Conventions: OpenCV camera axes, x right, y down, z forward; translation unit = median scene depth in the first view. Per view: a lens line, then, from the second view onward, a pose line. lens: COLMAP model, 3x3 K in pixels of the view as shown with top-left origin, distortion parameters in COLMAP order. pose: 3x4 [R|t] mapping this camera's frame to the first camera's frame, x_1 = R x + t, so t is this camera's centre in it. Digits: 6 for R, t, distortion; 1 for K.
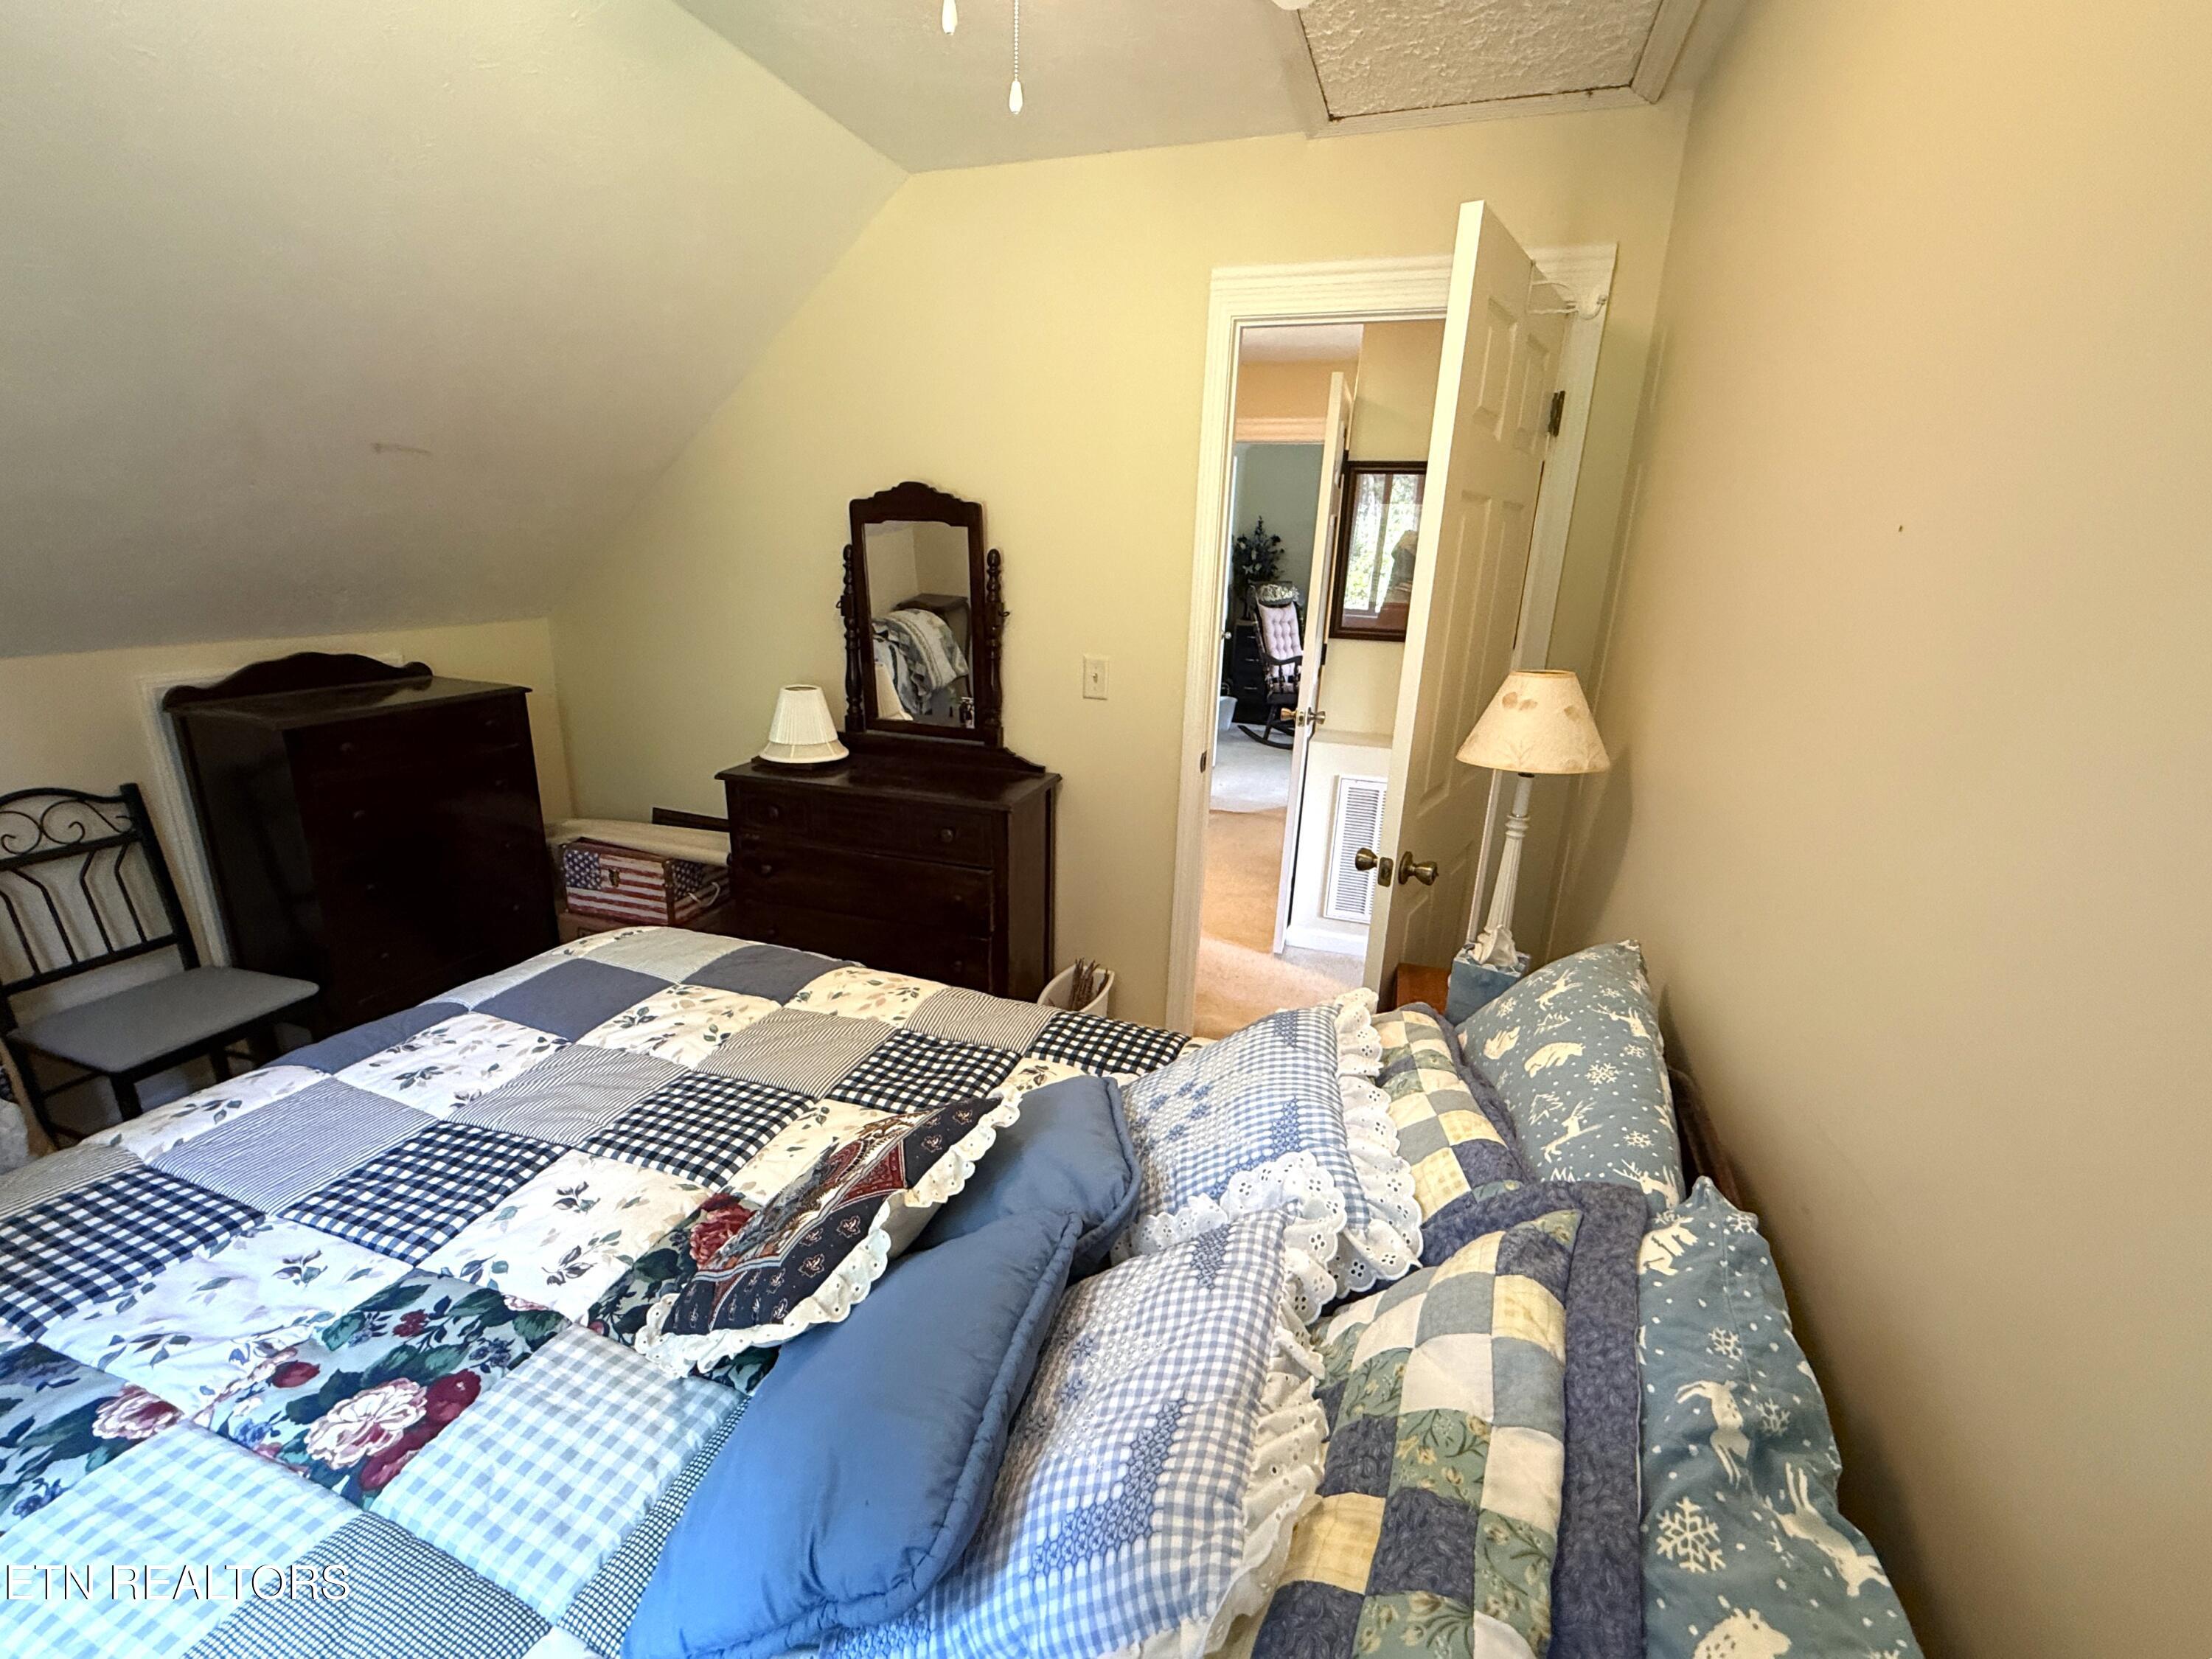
lens RADIAL K [[895.8, 0, 1091.5], [0, 895.8, 828.2], [0, 0, 1]] dist [0.001388, -0.000264]
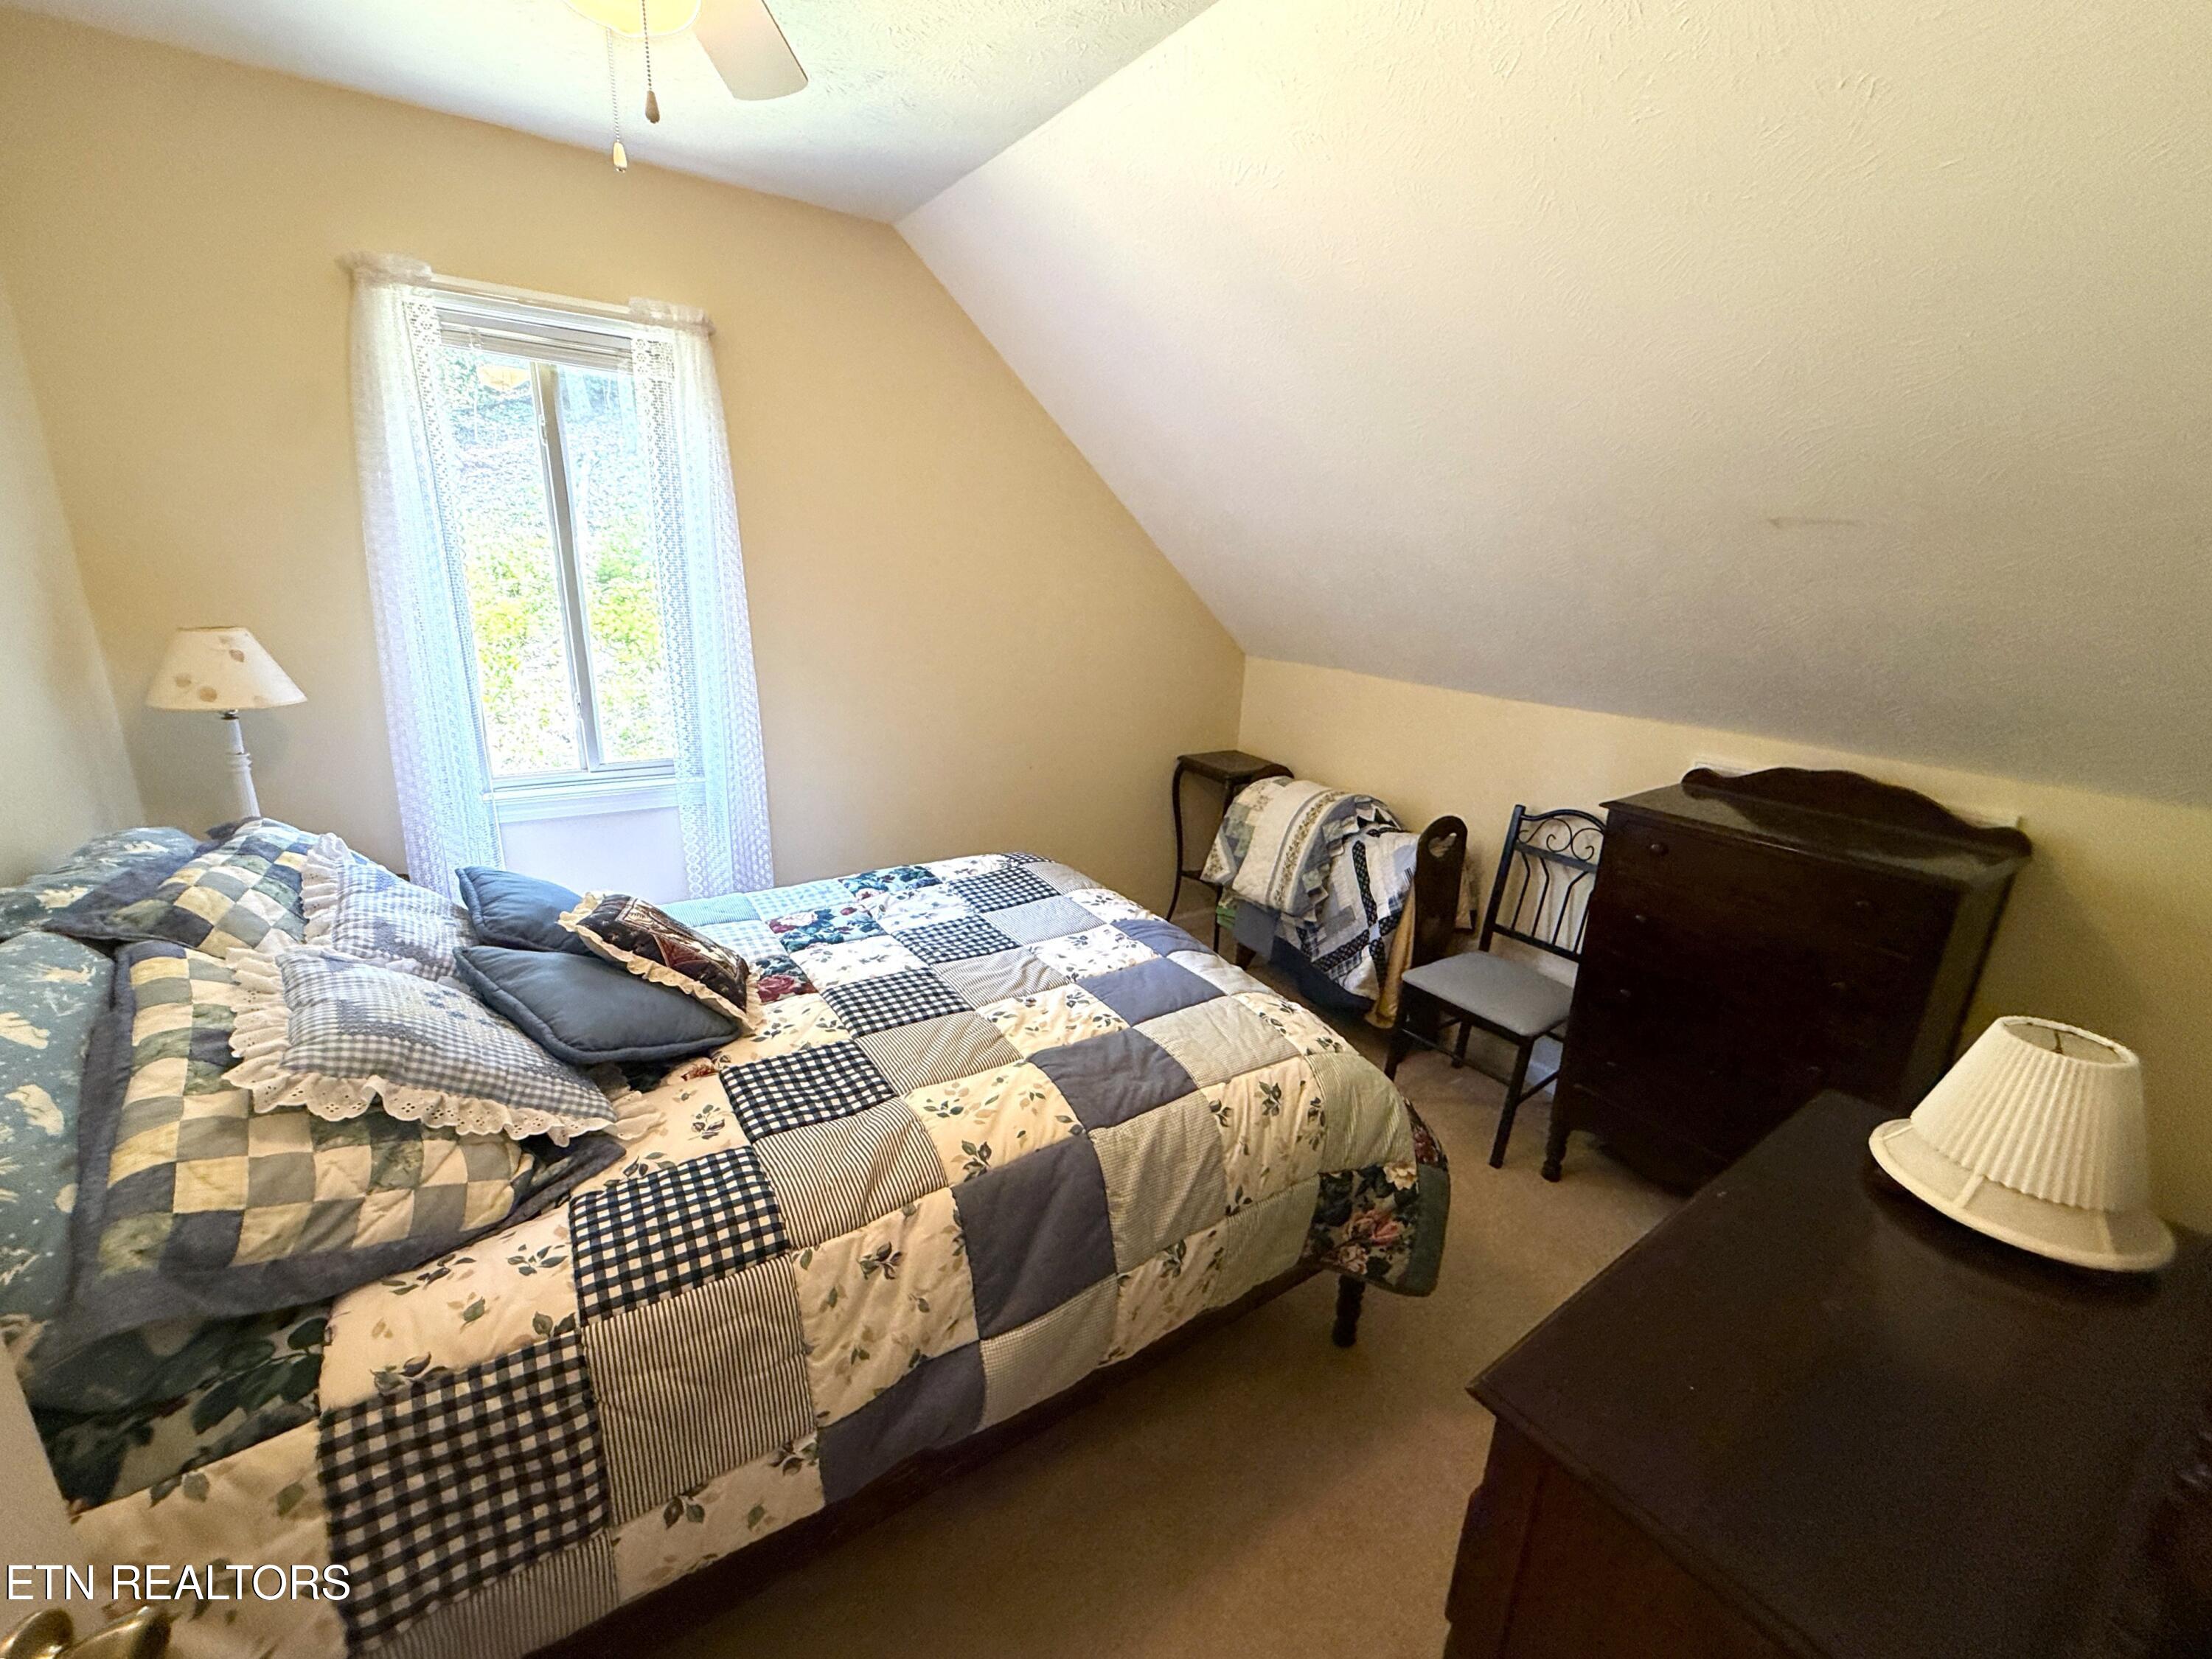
lens RADIAL K [[895.8, 0, 1091.5], [0, 895.8, 828.2], [0, 0, 1]] dist [0.001388, -0.000264]
pose [[-0.582811, 0.172305, -0.794130, 0.504267], [-0.306928, 0.858194, 0.411459, -0.639667], [0.752414, 0.483543, -0.447280, 1.988151]]
